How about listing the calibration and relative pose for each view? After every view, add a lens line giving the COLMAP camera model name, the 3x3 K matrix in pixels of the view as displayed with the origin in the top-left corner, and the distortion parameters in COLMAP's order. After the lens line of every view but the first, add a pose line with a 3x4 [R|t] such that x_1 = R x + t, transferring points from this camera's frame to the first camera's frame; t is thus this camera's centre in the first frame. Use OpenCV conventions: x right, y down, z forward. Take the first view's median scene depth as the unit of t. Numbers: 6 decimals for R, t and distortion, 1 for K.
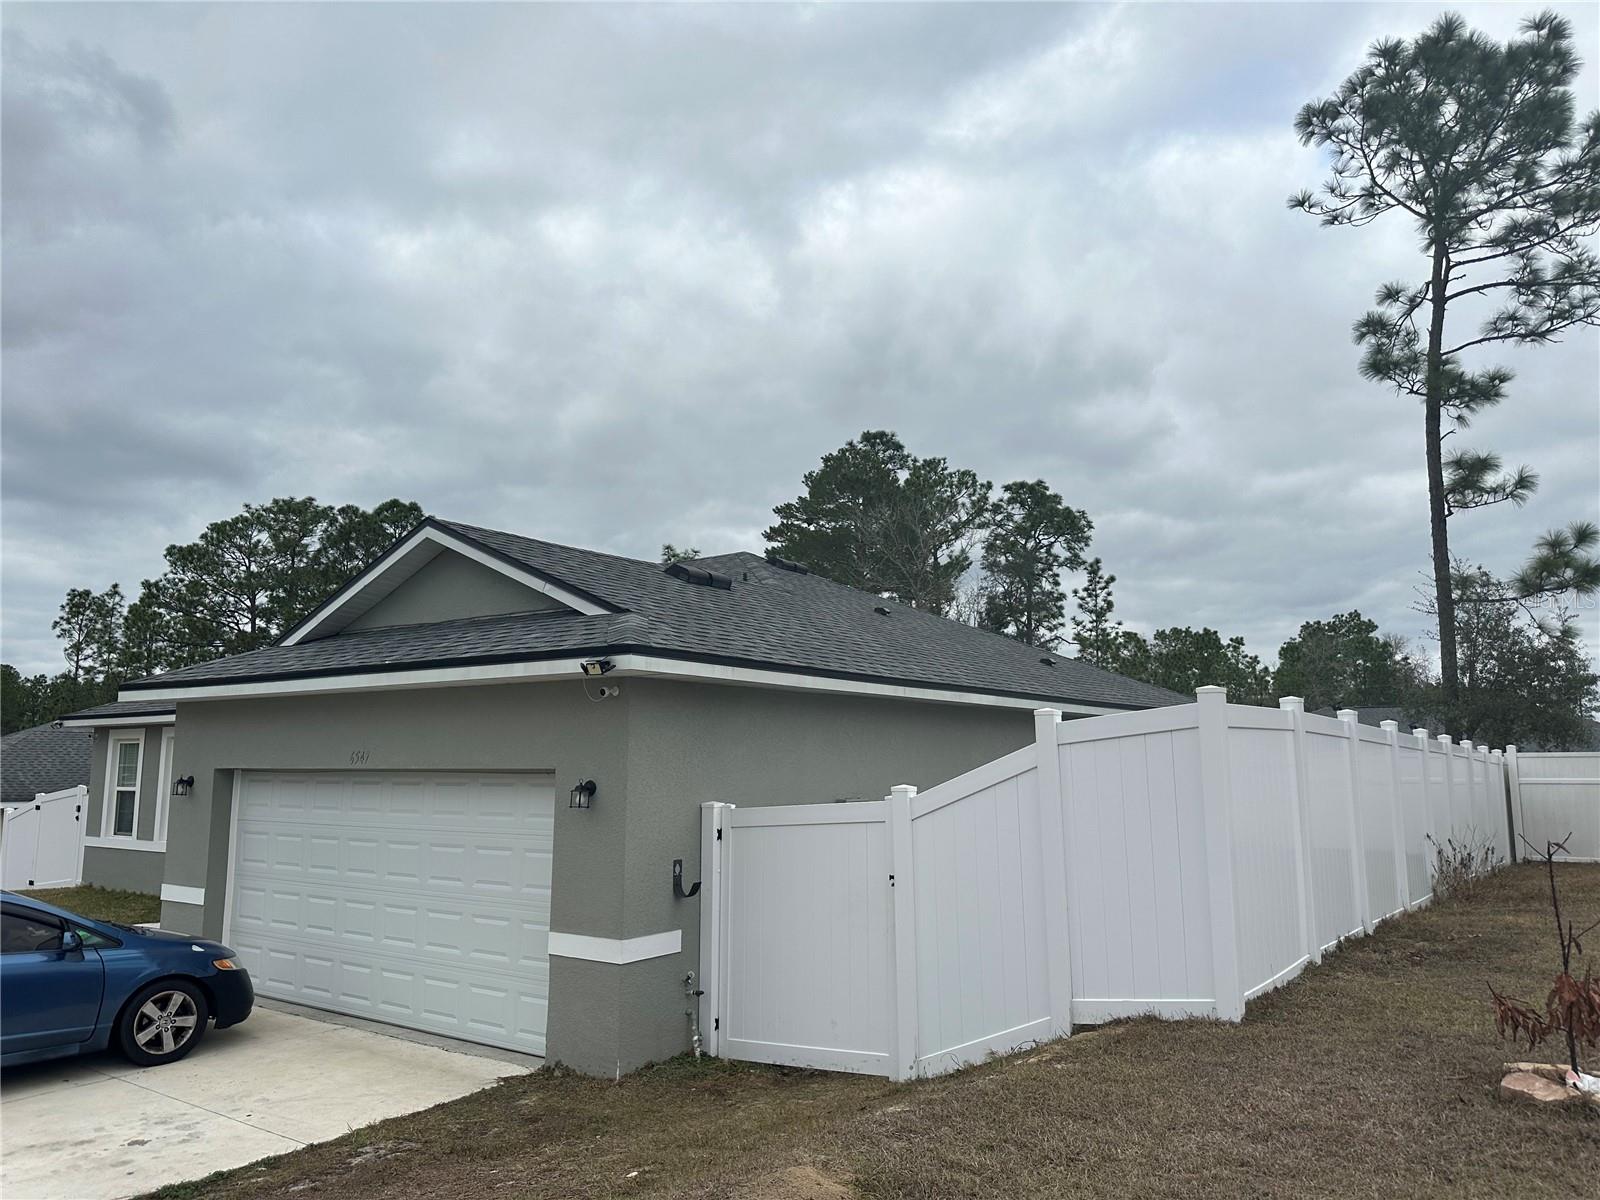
lens RADIAL K [[1219.7, 0, 800.0], [0, 1219.7, 600.0], [0, 0, 1]] dist [0.004339, 0.000647]
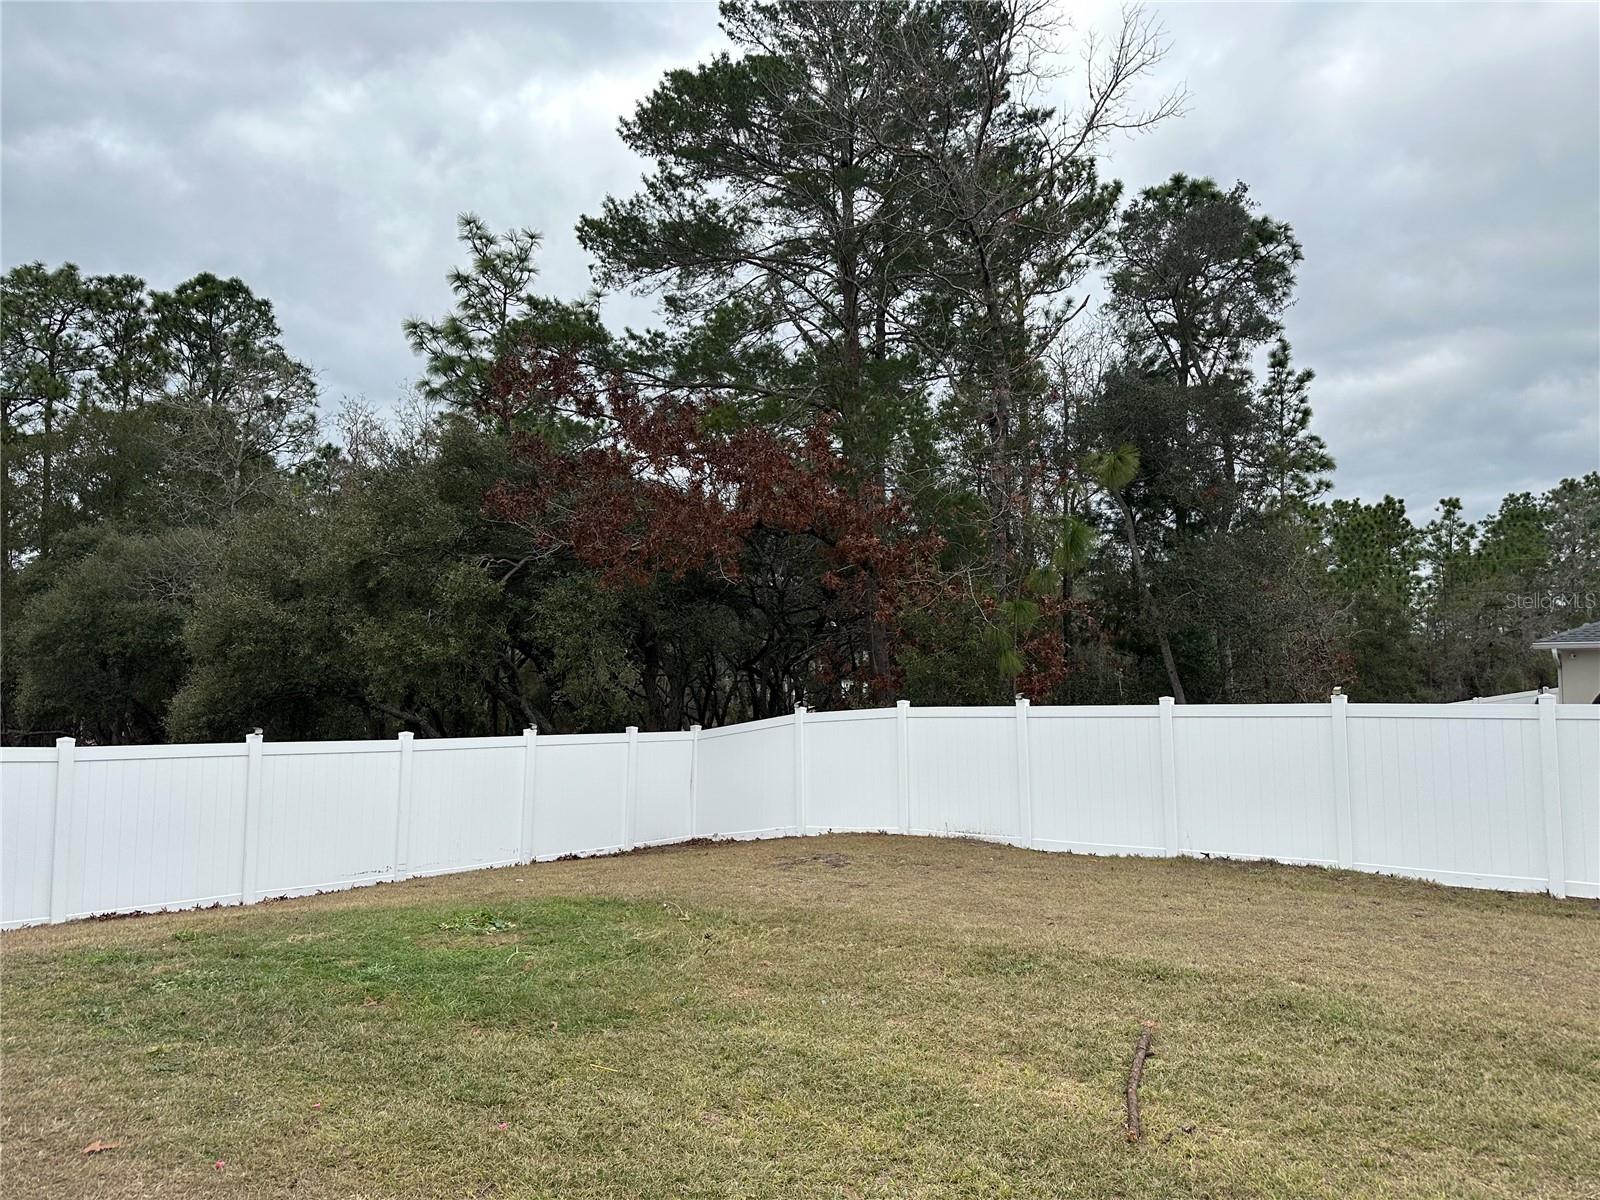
lens RADIAL K [[1219.7, 0, 800.0], [0, 1219.7, 600.0], [0, 0, 1]] dist [0.004339, 0.000647]
pose [[0.997563, 0.000455, -0.069774, 0.040592], [0.004325, 0.997653, 0.068340, 0.053302], [0.069642, -0.068475, 0.995219, 0.354756]]
